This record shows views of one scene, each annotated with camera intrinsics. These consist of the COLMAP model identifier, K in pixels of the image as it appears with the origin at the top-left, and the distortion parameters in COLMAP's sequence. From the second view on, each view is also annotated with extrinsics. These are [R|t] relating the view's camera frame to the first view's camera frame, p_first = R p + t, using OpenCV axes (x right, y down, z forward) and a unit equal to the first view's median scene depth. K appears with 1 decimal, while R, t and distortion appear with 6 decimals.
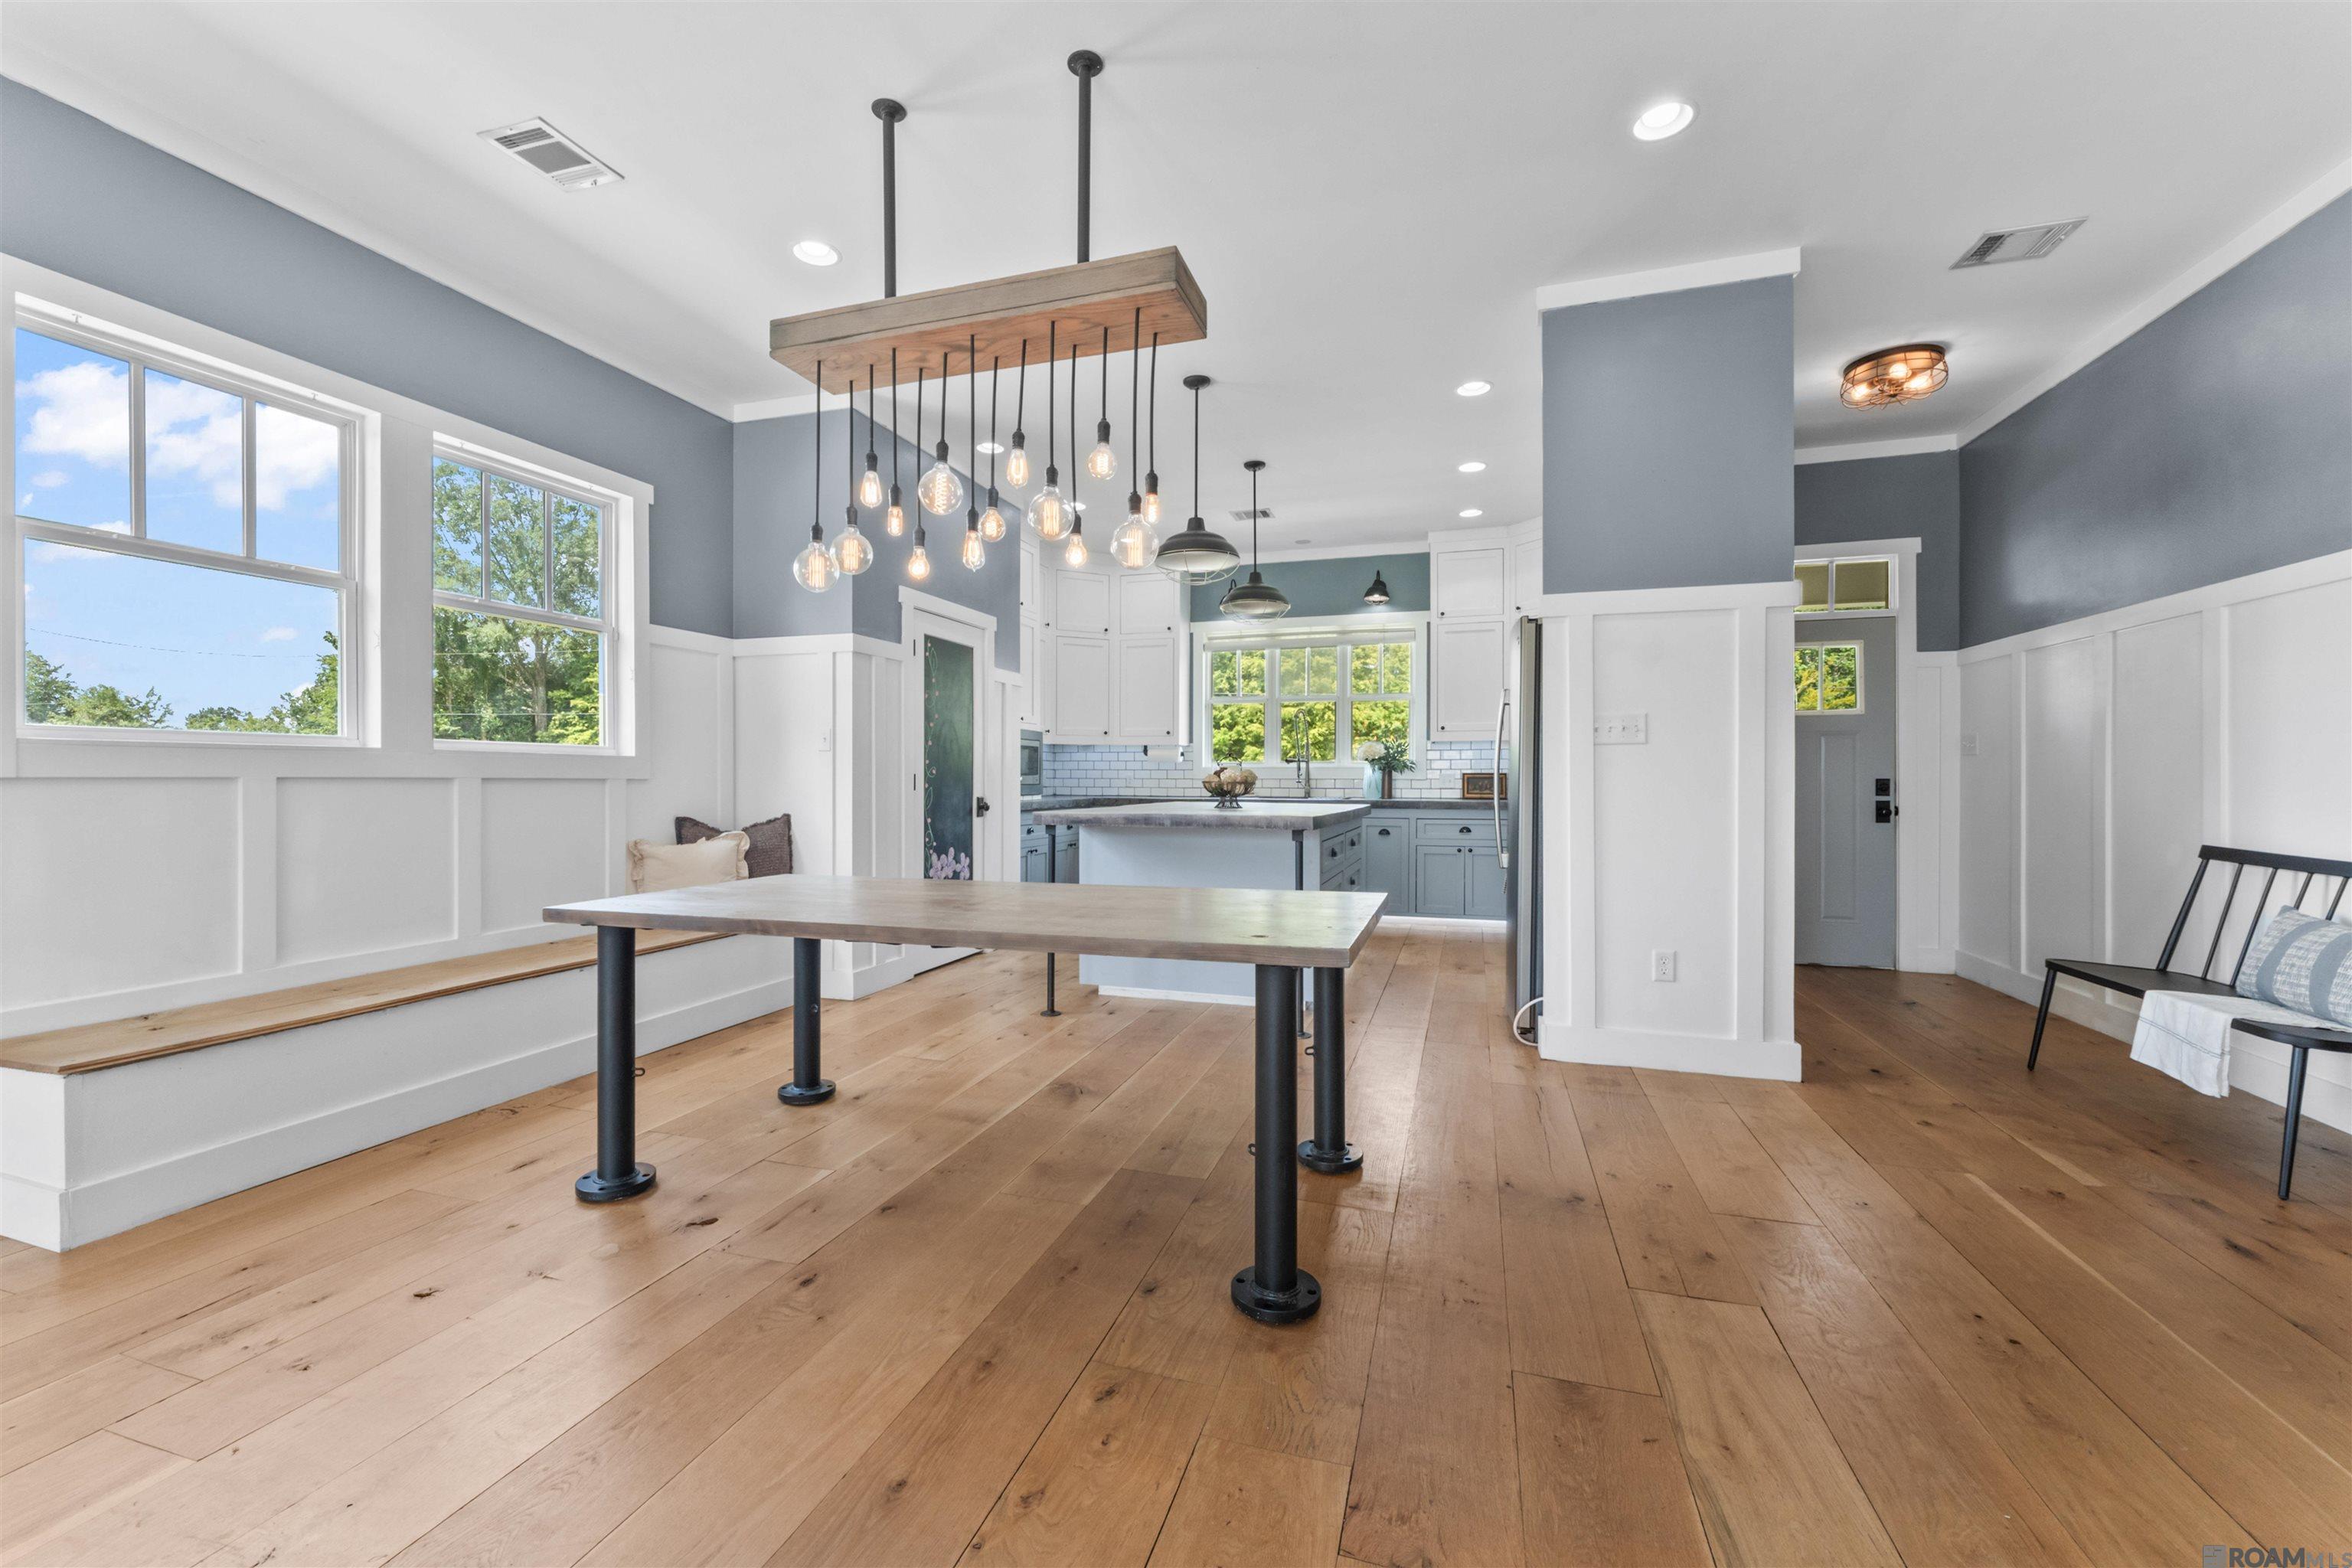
lens RADIAL K [[939.9, 0, 1162.6], [0, 939.9, 780.1], [0, 0, 1]] dist [0.000919, -0.000459]
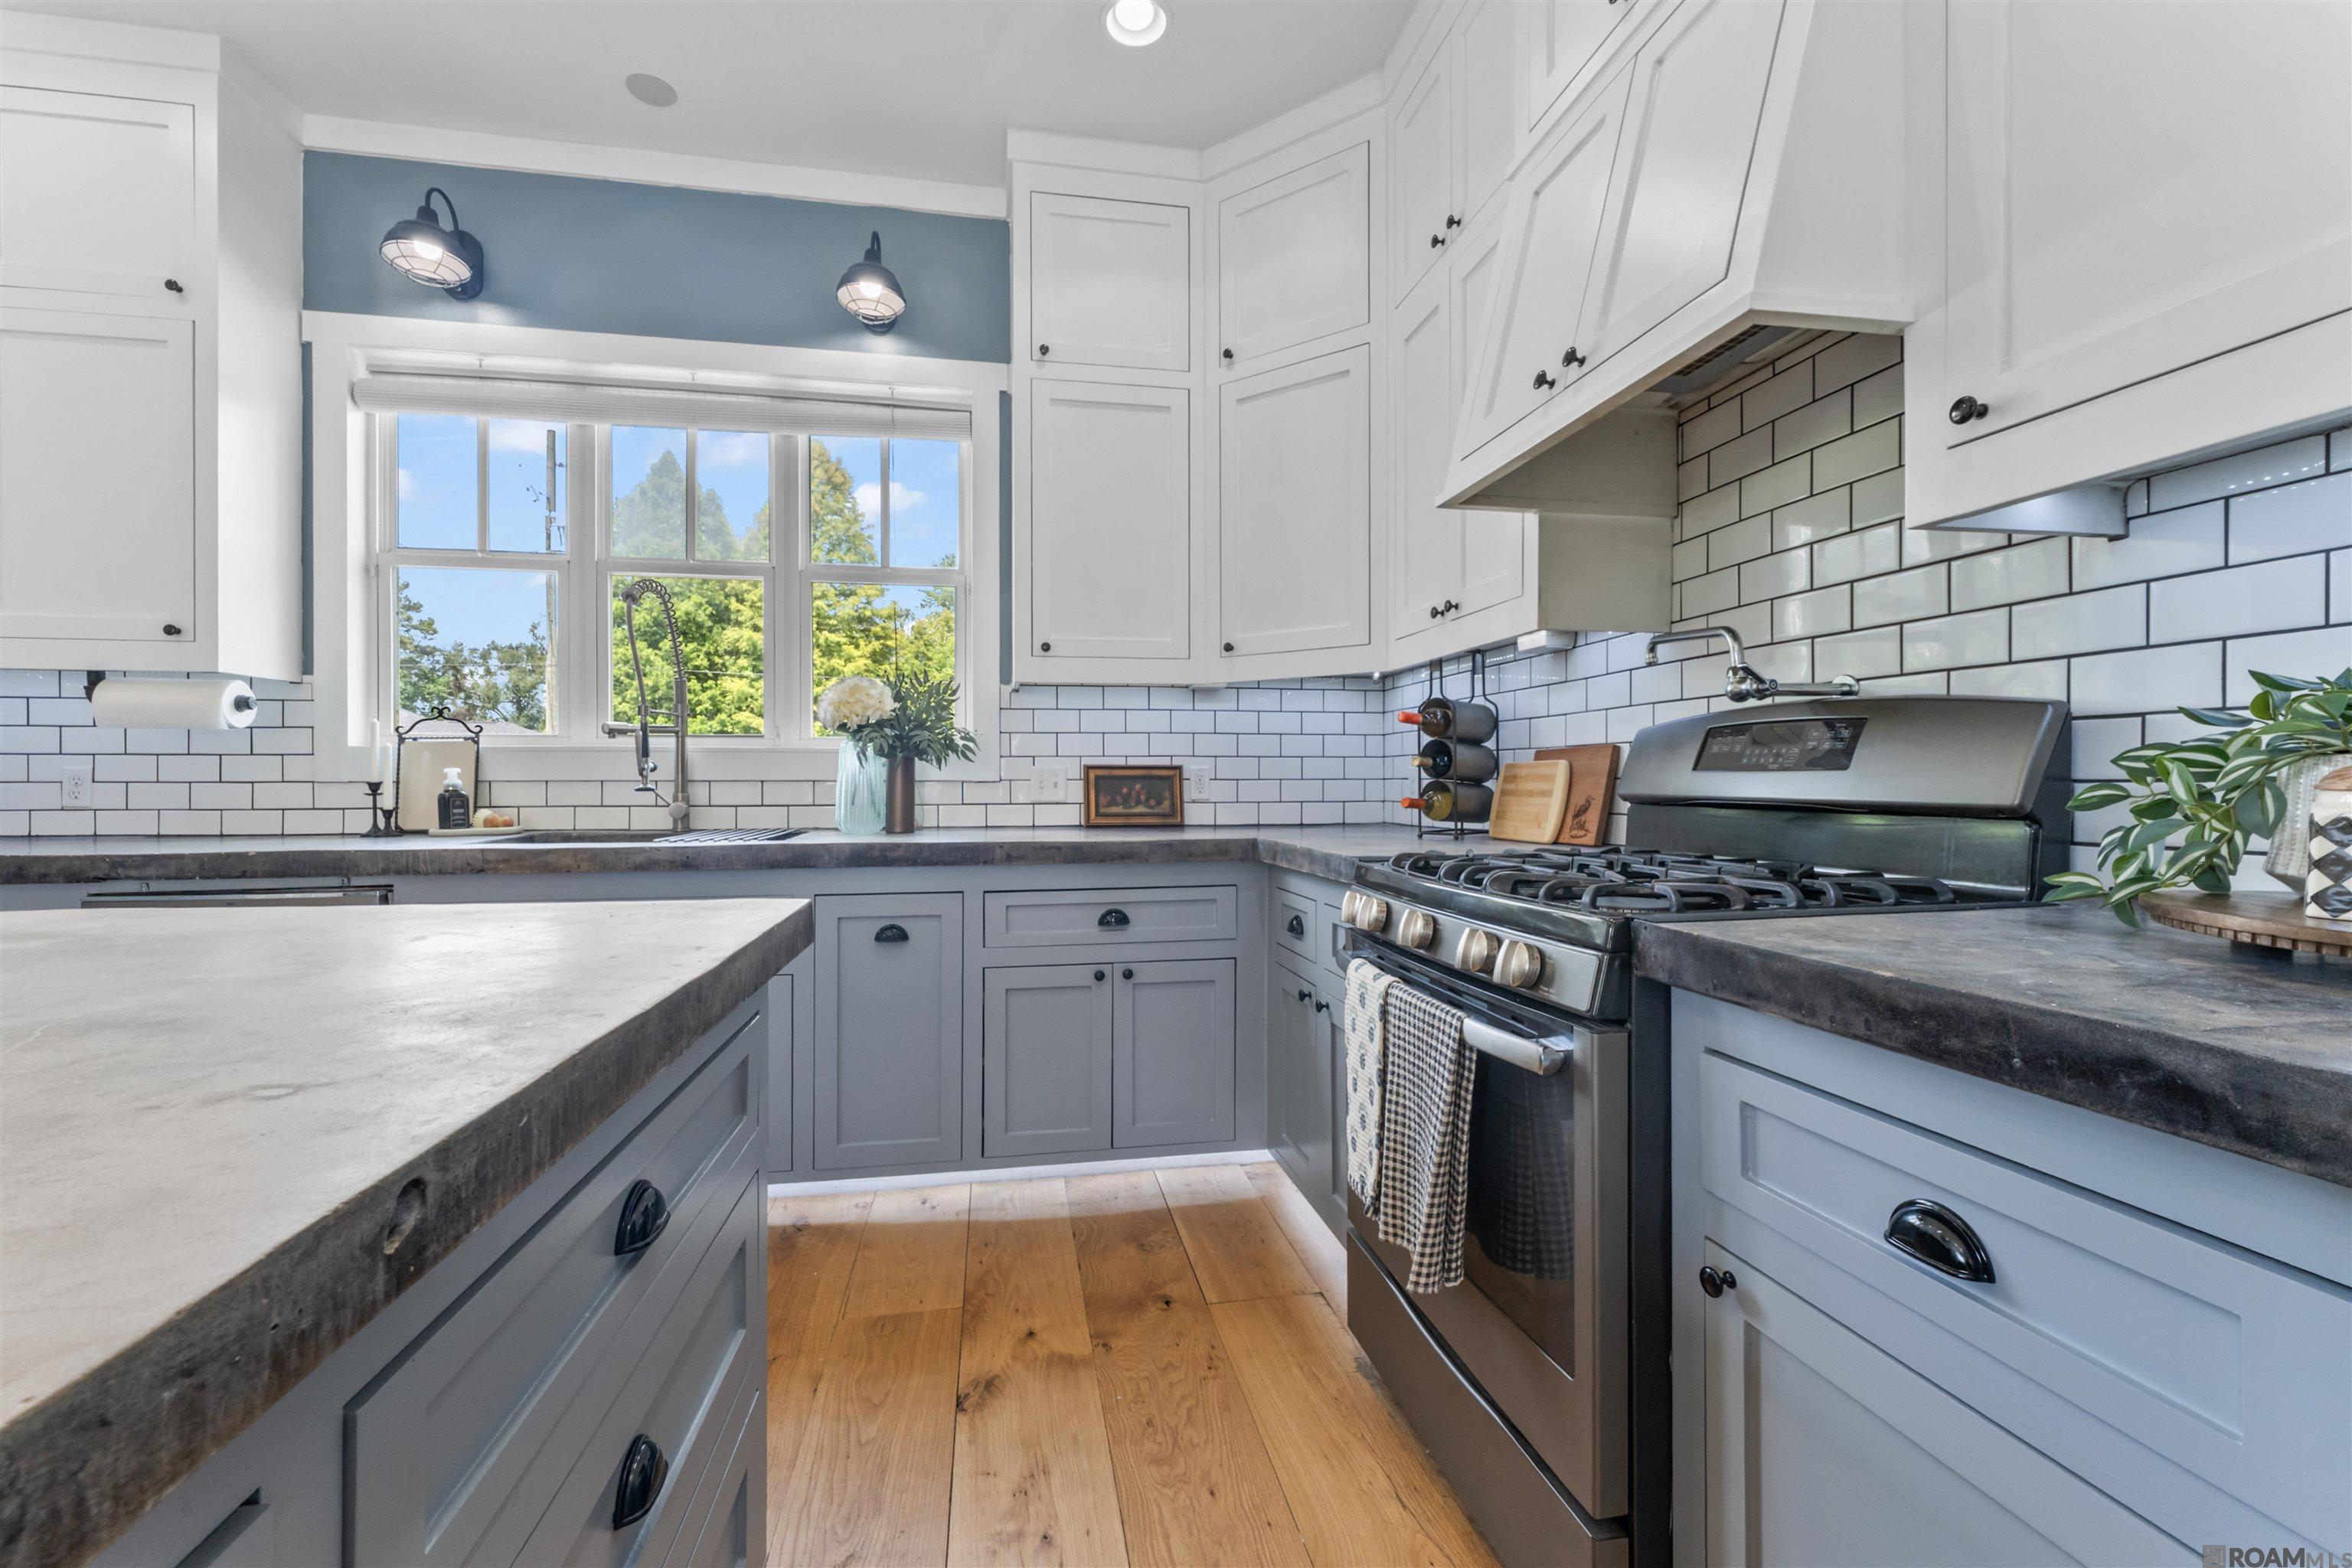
lens RADIAL K [[945.5, 0, 1160.2], [0, 945.5, 780.7], [0, 0, 1]] dist [-0.000912, -0.000073]
pose [[0.882109, -0.003728, 0.471030, 0.224009], [0.004220, 0.999991, 0.000010, -0.000753], [-0.471026, 0.001979, 0.882117, 0.909897]]
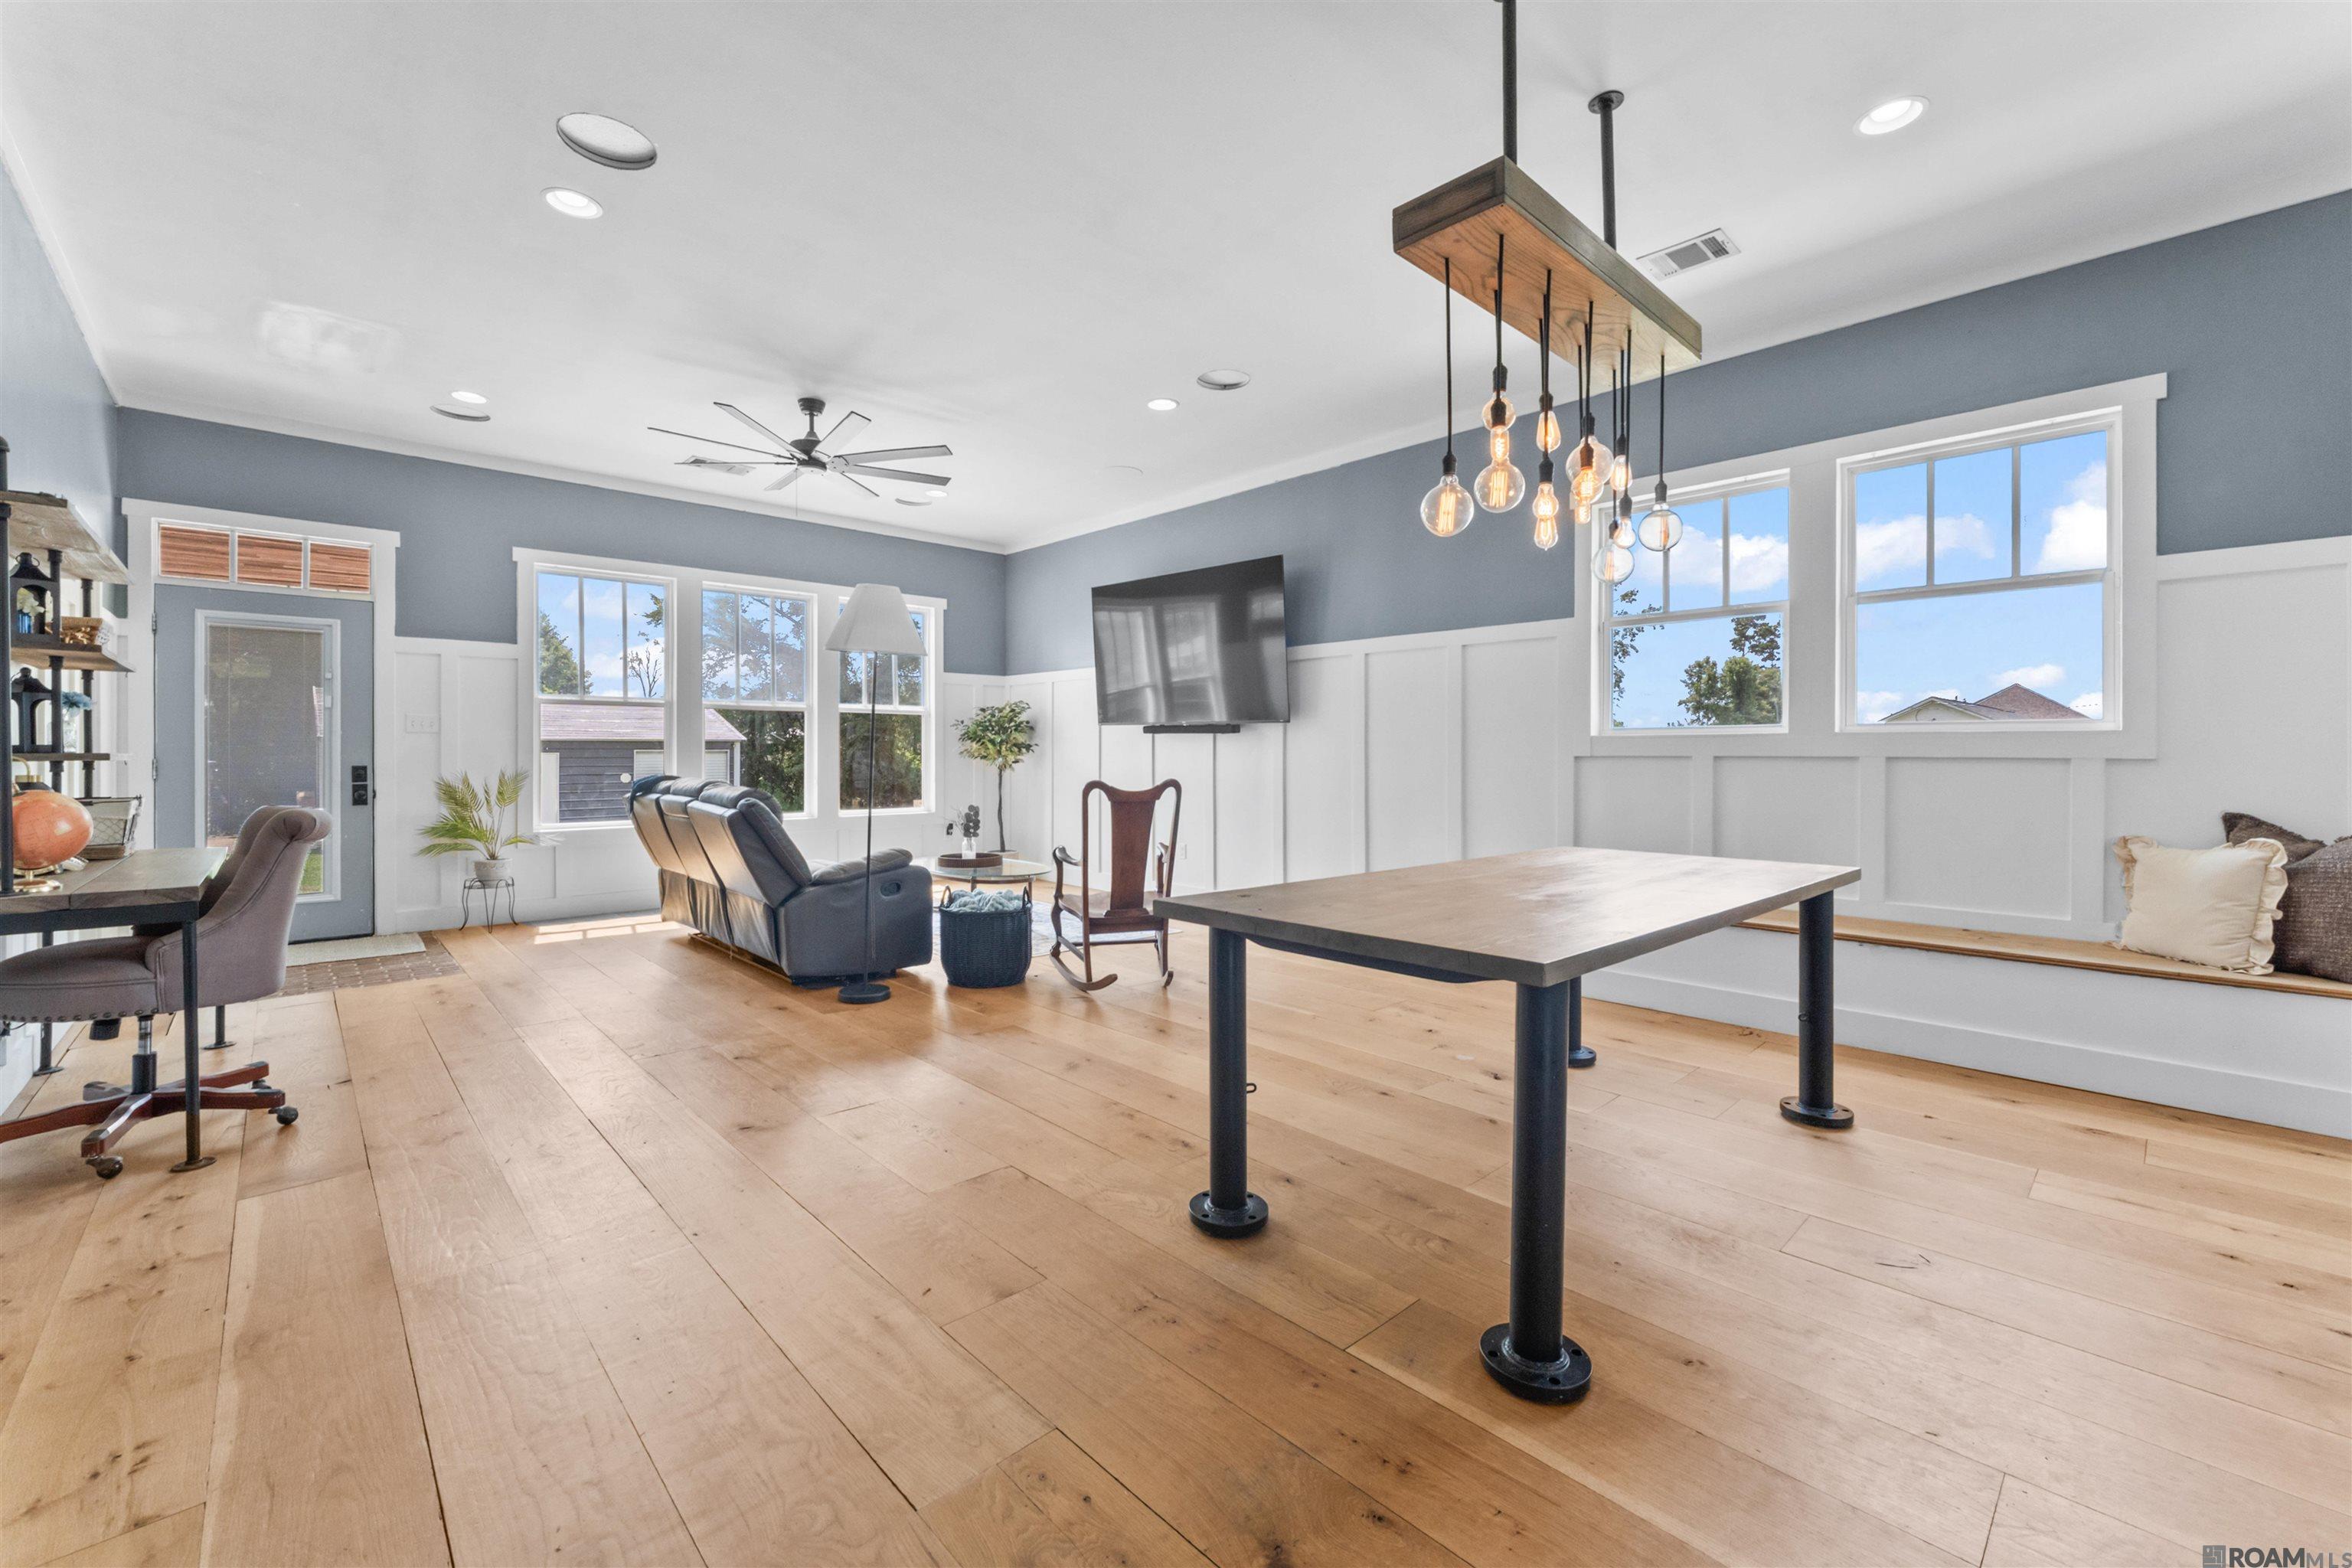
lens RADIAL K [[951.2, 0, 1168.4], [0, 951.2, 770.1], [0, 0, 1]] dist [-0.001209, -0.000294]
pose [[-0.483261, 0.010896, -0.875409, 0.444569], [-0.003595, 0.999889, 0.014430, -0.000306], [0.875469, 0.010121, -0.483168, 0.574625]]
